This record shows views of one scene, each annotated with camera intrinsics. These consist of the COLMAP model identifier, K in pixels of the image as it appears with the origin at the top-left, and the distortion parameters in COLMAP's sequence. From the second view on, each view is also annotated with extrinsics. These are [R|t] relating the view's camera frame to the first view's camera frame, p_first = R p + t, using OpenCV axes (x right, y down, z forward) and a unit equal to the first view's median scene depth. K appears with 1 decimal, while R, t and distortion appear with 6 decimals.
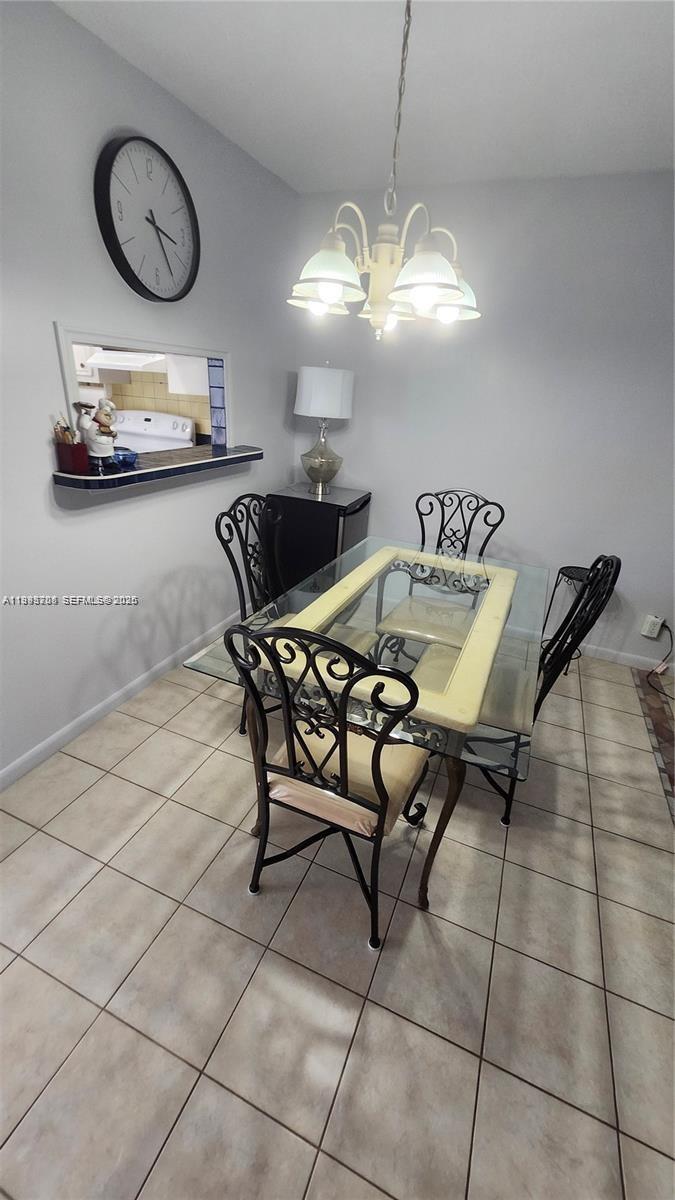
lens RADIAL K [[475.6, 0, 337.4], [0, 475.6, 614.4], [0, 0, 1]] dist [-0.002072, 0.000343]
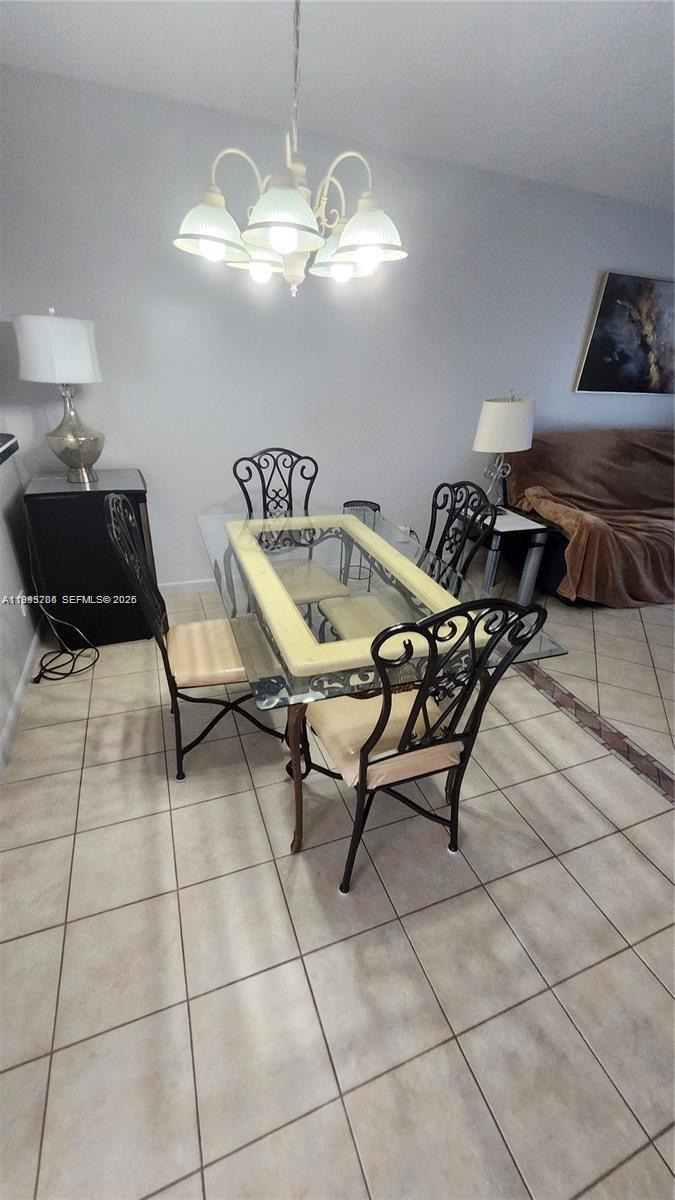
lens RADIAL K [[475.6, 0, 330.8], [0, 475.6, 617.8], [0, 0, 1]] dist [-0.002072, 0.000343]
pose [[0.719874, -0.362284, 0.592058, -0.432380], [0.300353, 0.931573, 0.204841, -0.115635], [-0.625755, 0.030367, 0.779428, 0.178452]]
